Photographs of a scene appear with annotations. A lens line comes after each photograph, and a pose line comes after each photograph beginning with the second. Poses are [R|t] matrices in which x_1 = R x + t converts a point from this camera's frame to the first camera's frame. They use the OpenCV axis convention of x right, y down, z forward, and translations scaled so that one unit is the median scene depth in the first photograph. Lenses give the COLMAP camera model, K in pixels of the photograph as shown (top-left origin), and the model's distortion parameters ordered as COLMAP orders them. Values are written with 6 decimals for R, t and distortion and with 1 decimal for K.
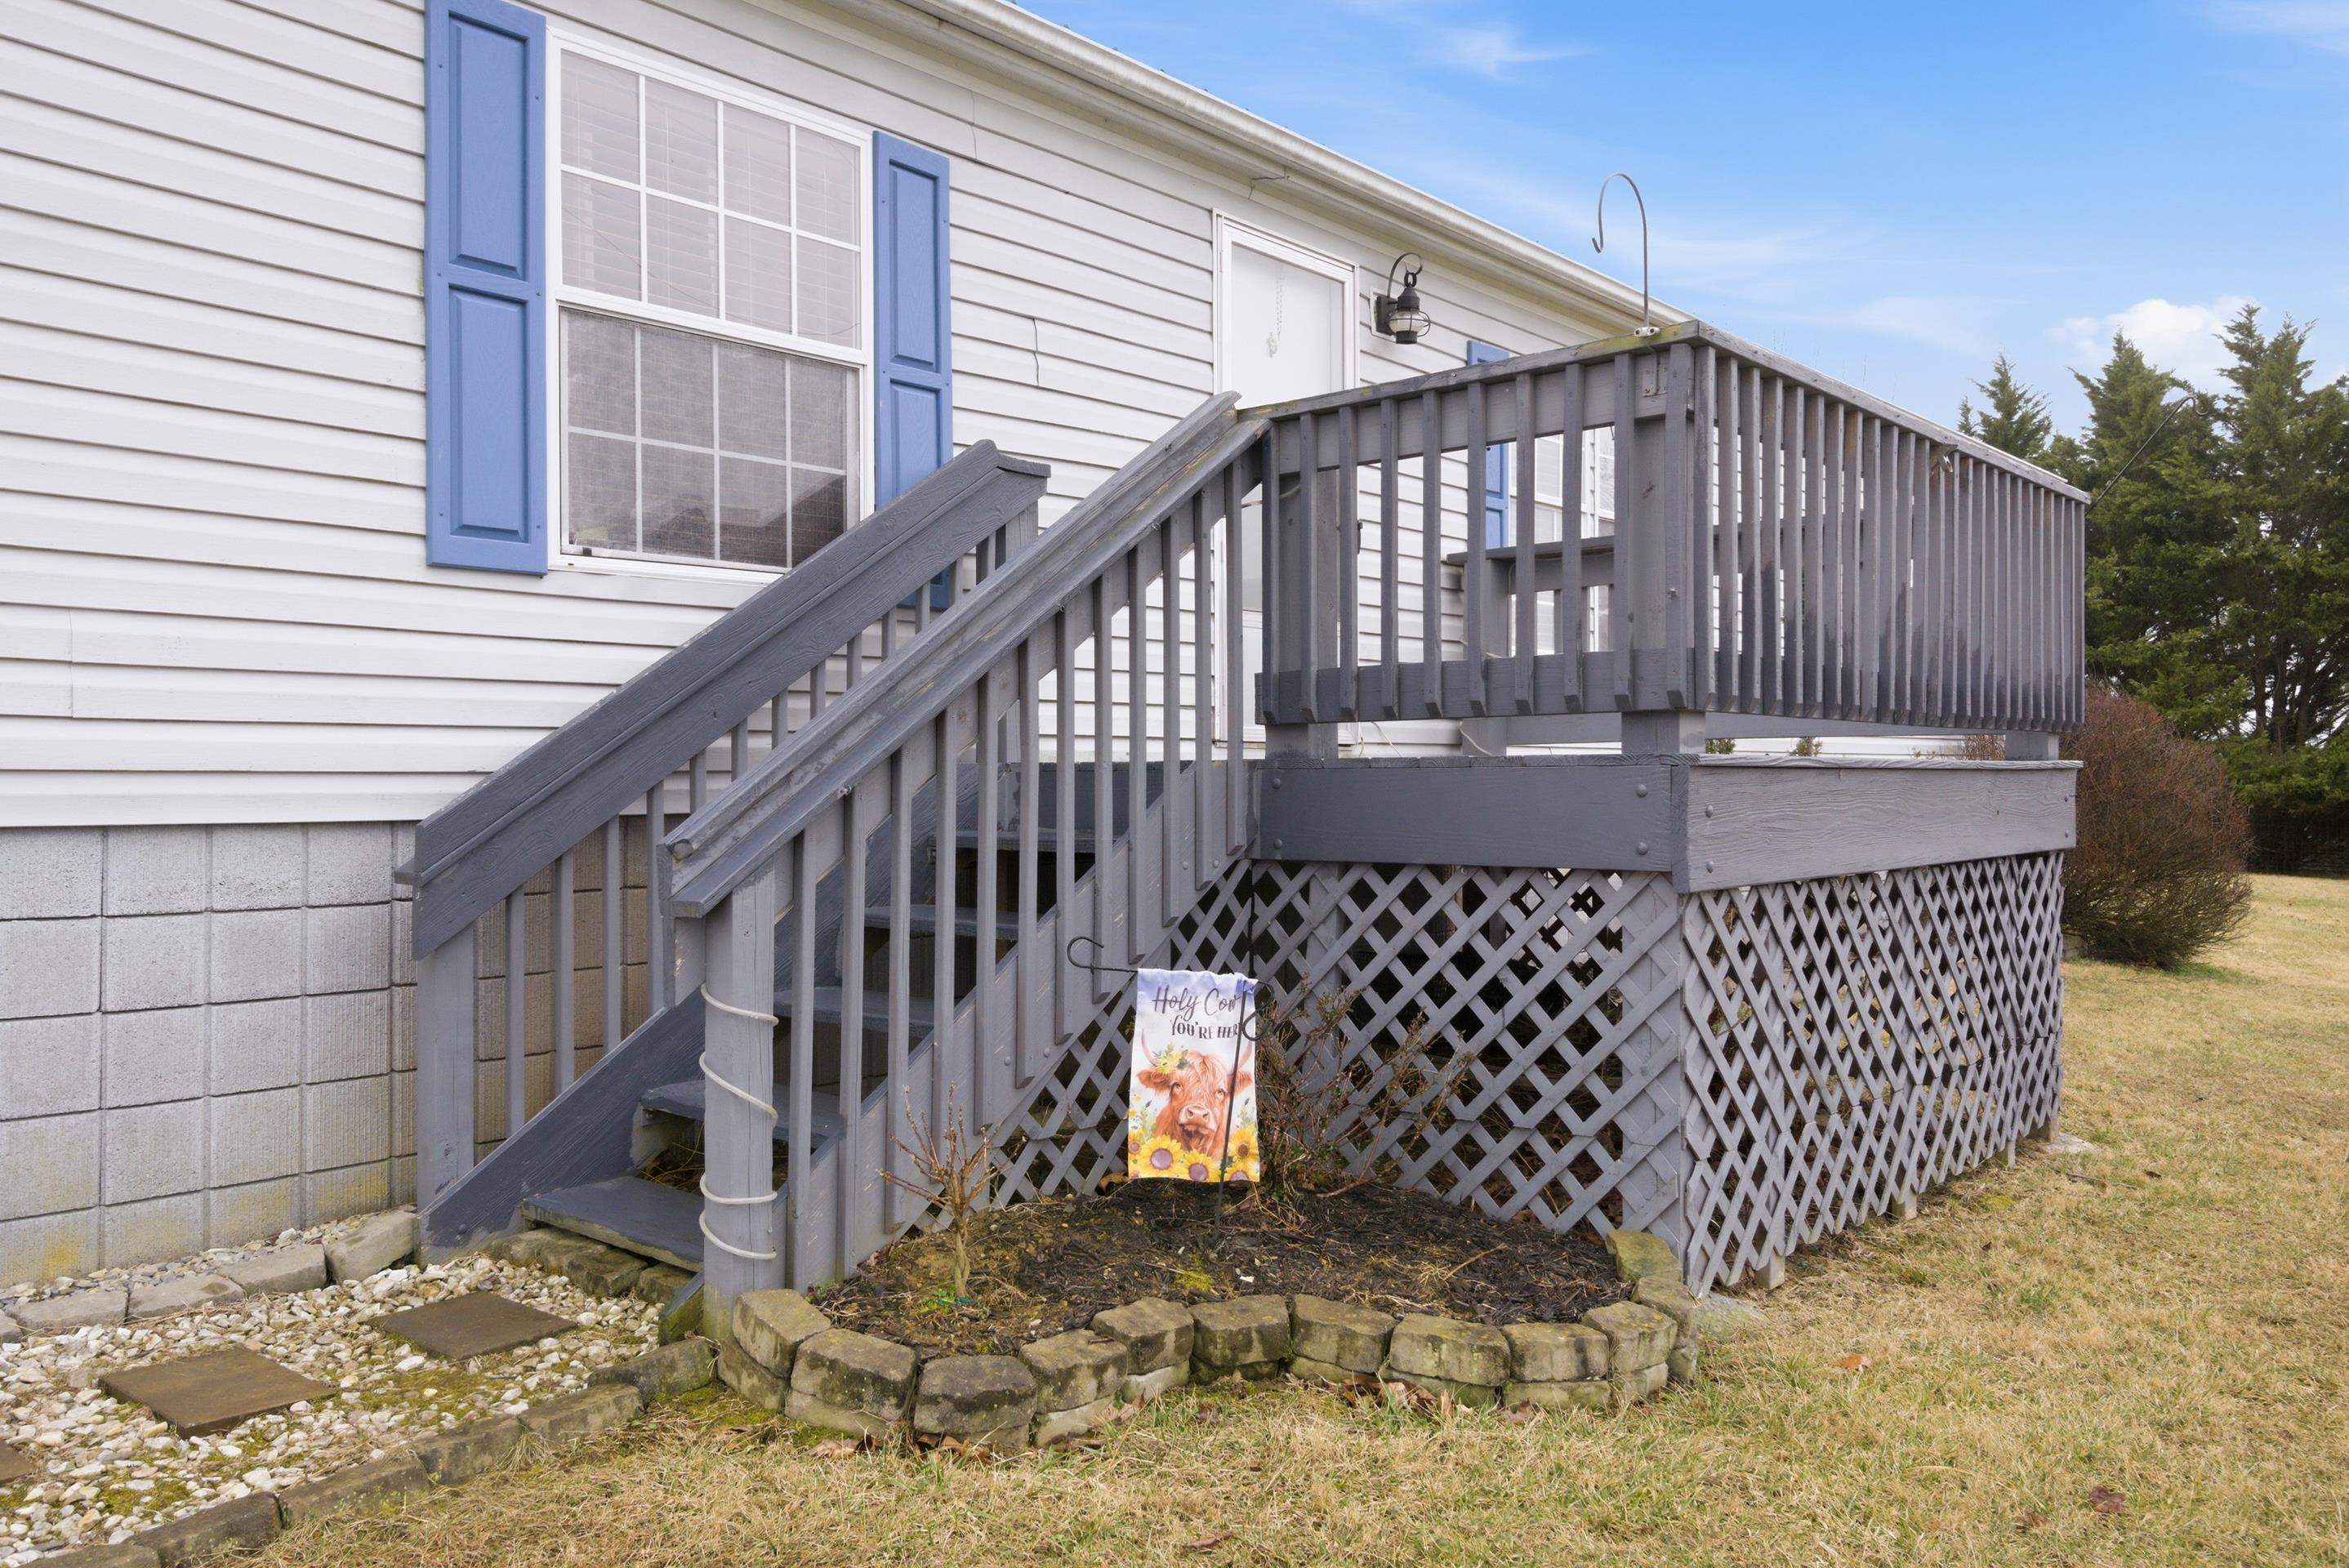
lens RADIAL K [[1710.9, 0, 1175.4], [0, 1710.9, 781.5], [0, 0, 1]] dist [0.021970, -0.005041]
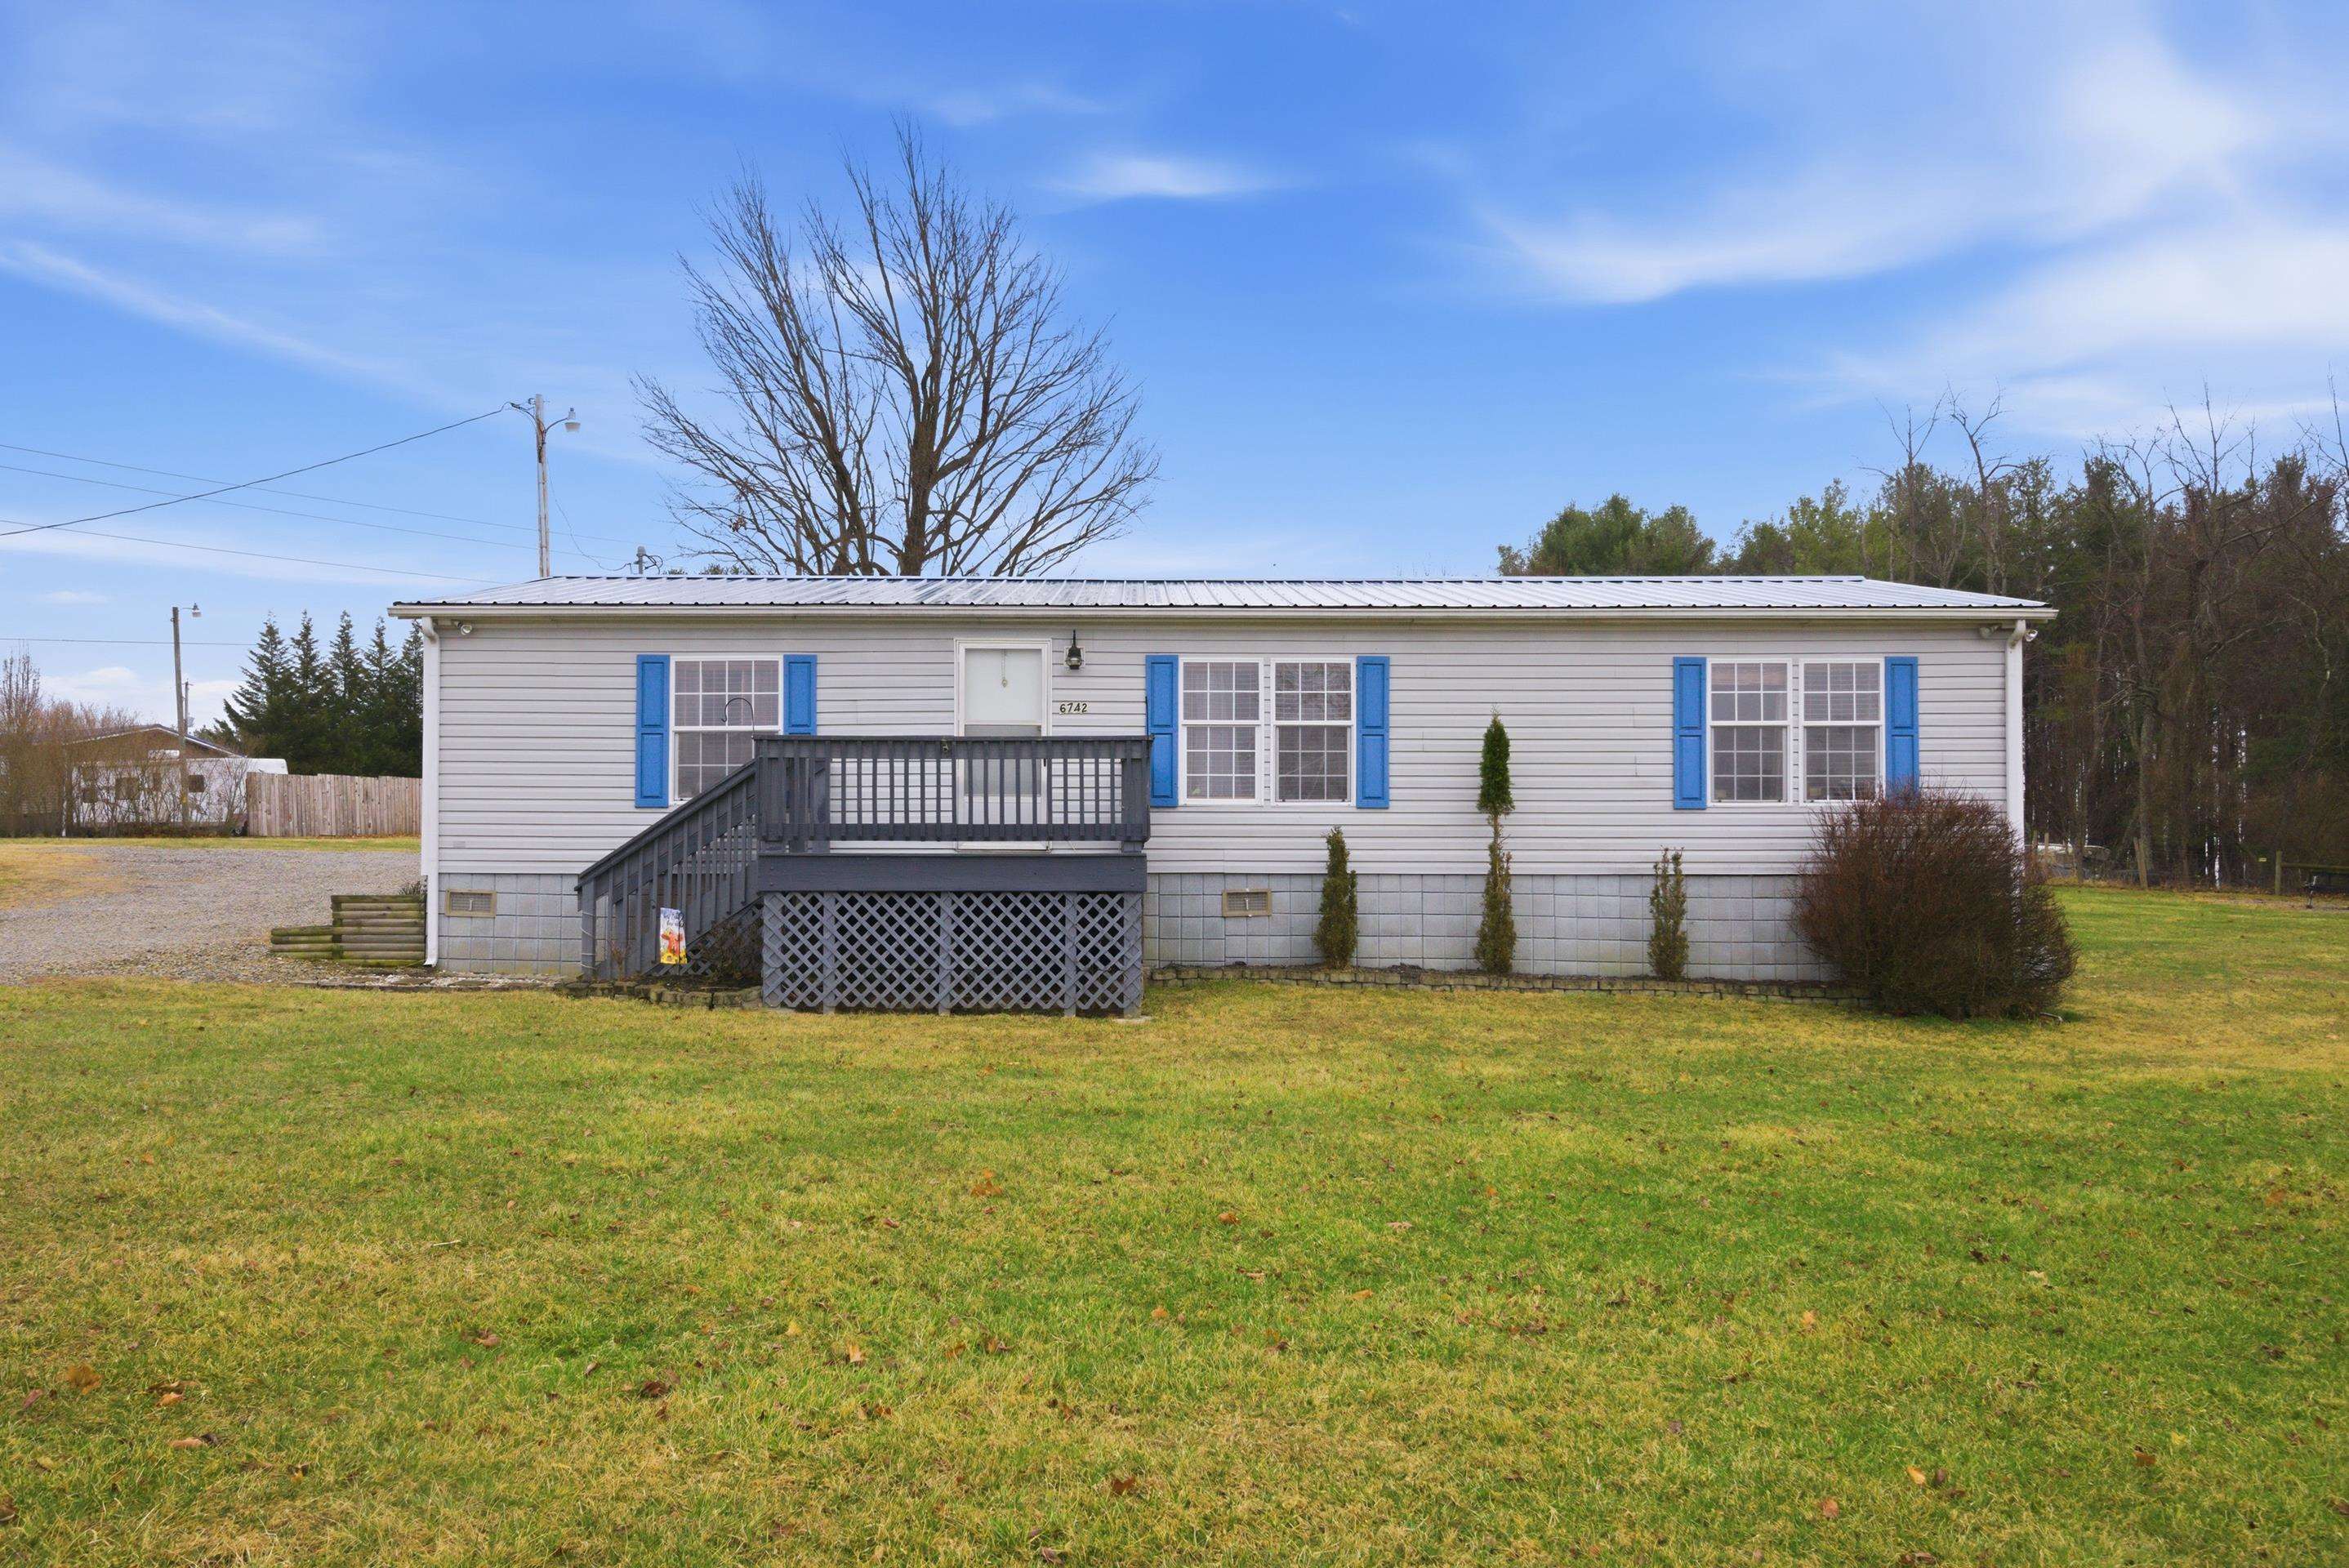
lens RADIAL K [[1803.9, 0, 1163.6], [0, 1803.9, 826.2], [0, 0, 1]] dist [0.040200, -0.012474]
pose [[0.673577, -0.023157, -0.738755, 3.213631], [-0.005696, 0.999317, -0.036518, 0.054183], [0.739096, 0.028805, 0.672984, -0.809343]]
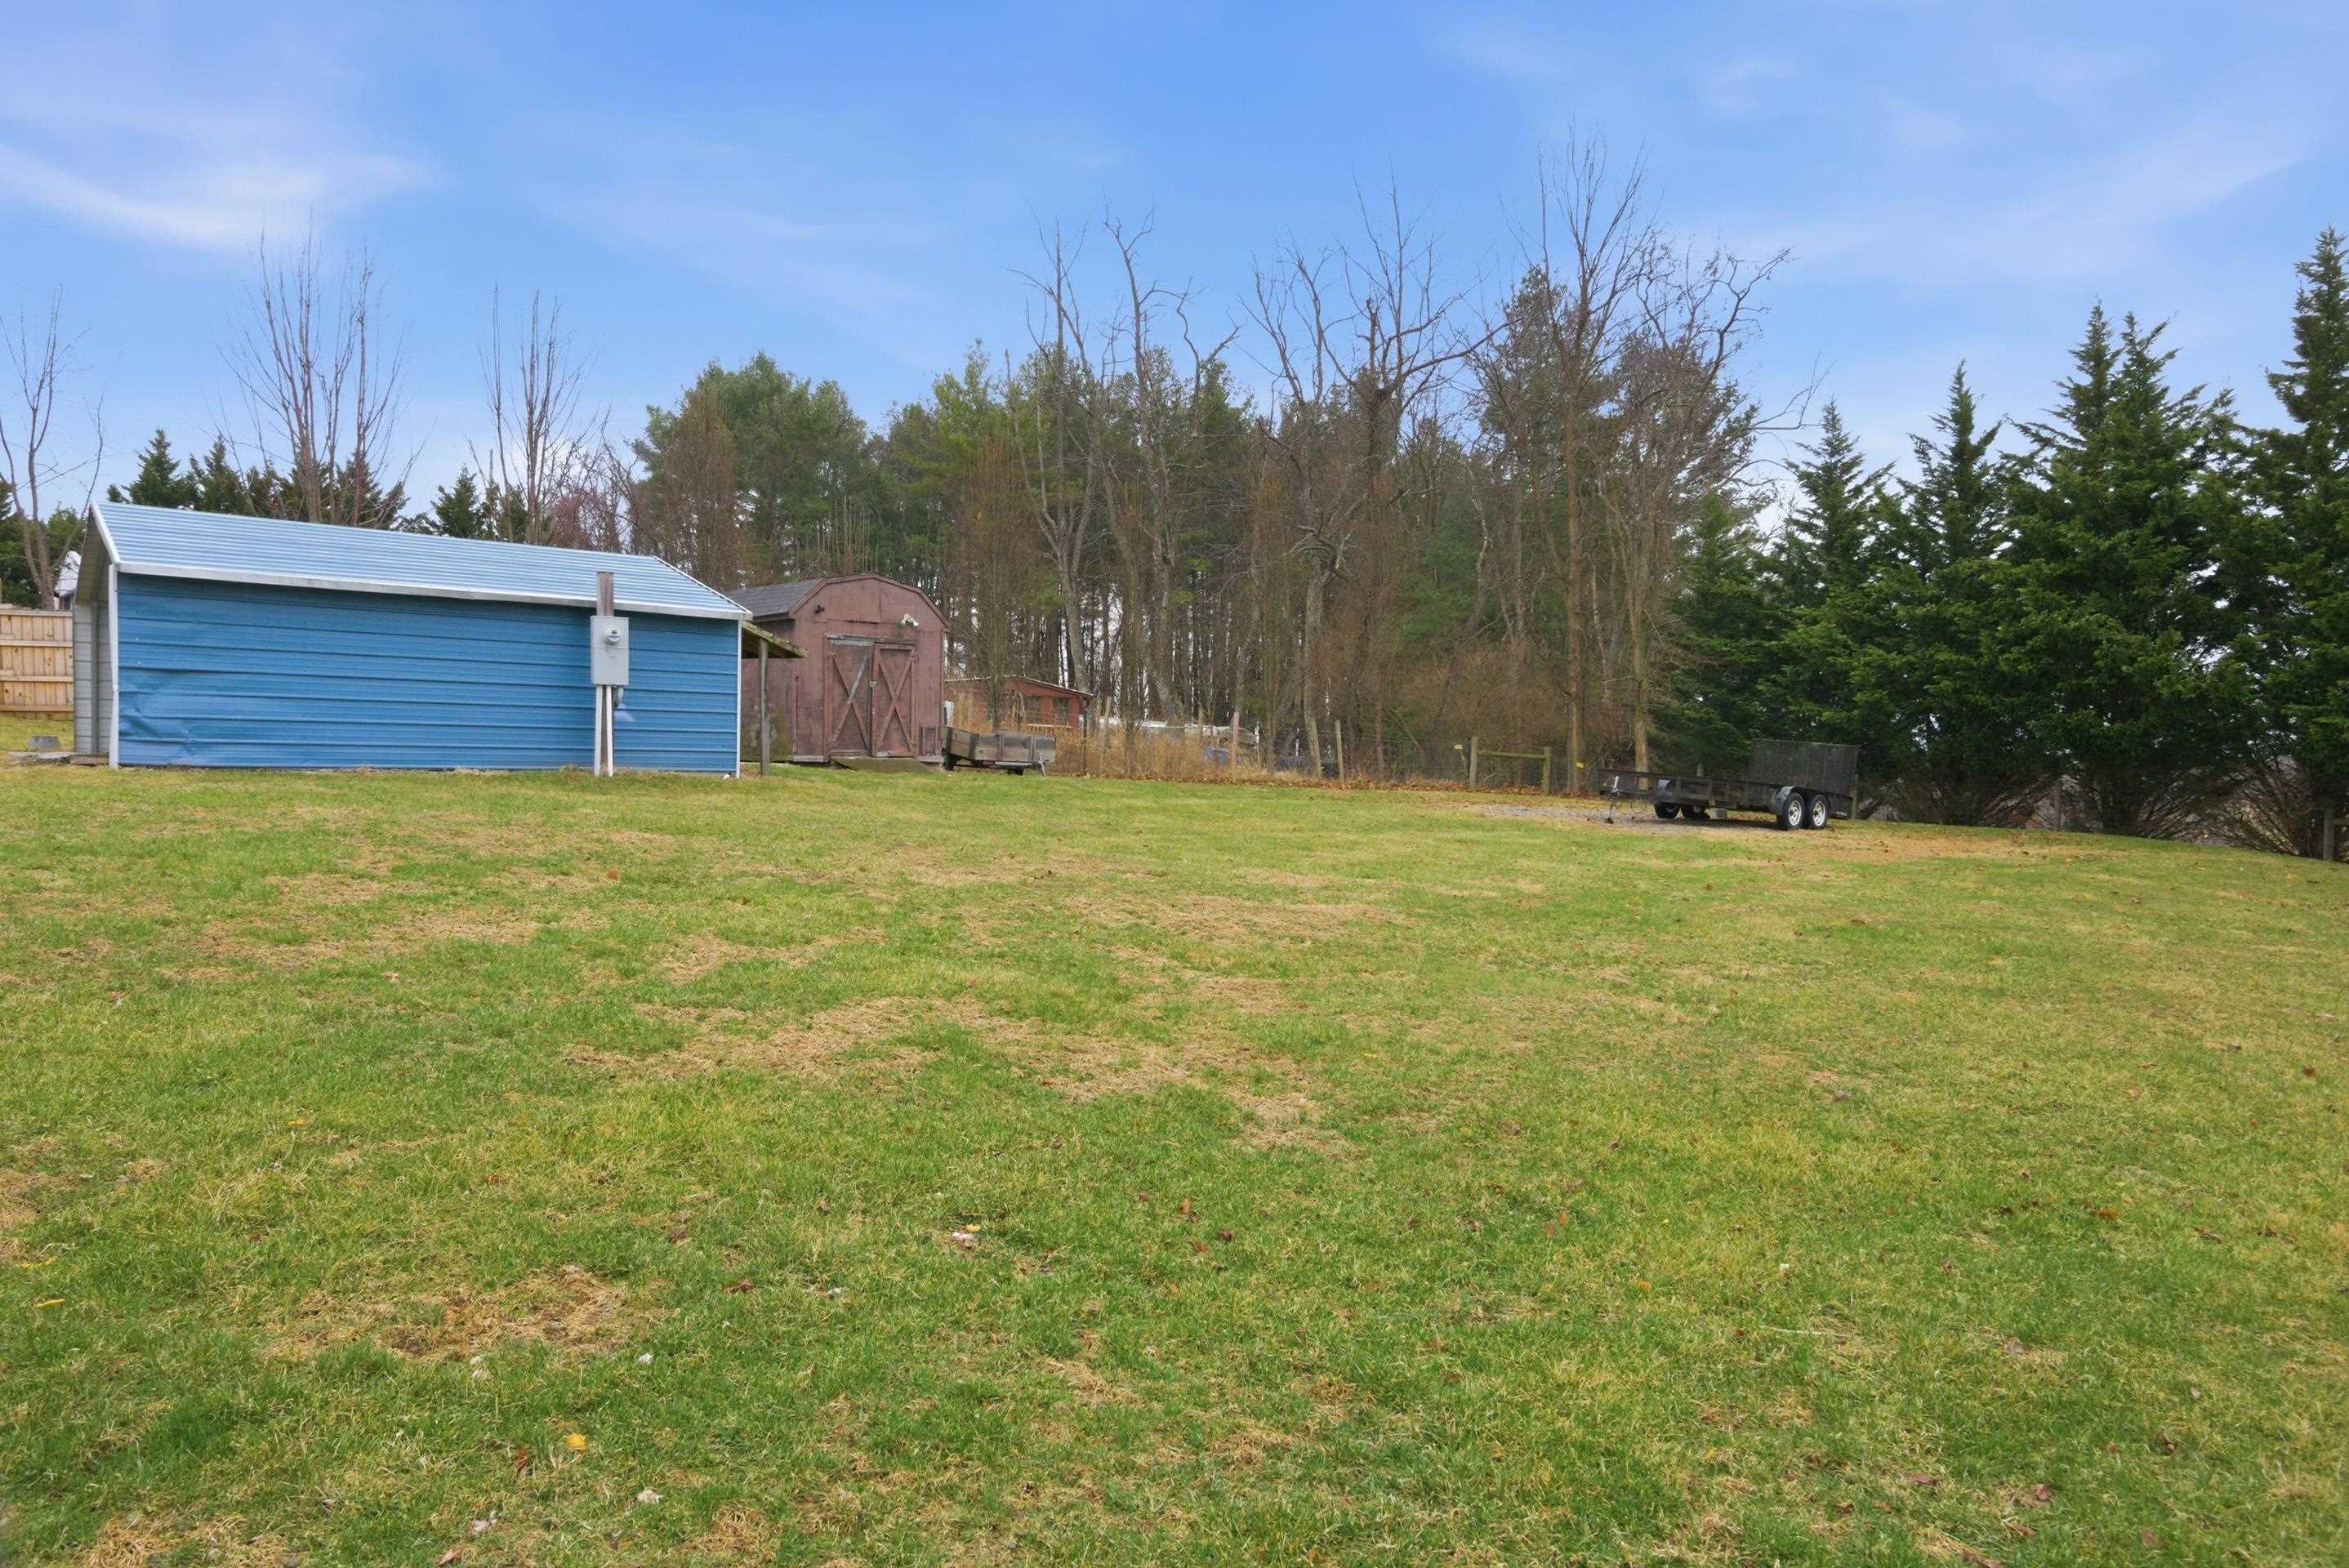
lens RADIAL K [[1484.6, 0, 1152.2], [0, 1484.6, 788.7], [0, 0, 1]] dist [0.002228, 0.000364]
pose [[0.936140, 0.008099, -0.351534, 0.425181], [-0.001769, 0.999831, 0.018325, -0.124779], [0.351623, -0.016533, 0.935996, 4.579327]]
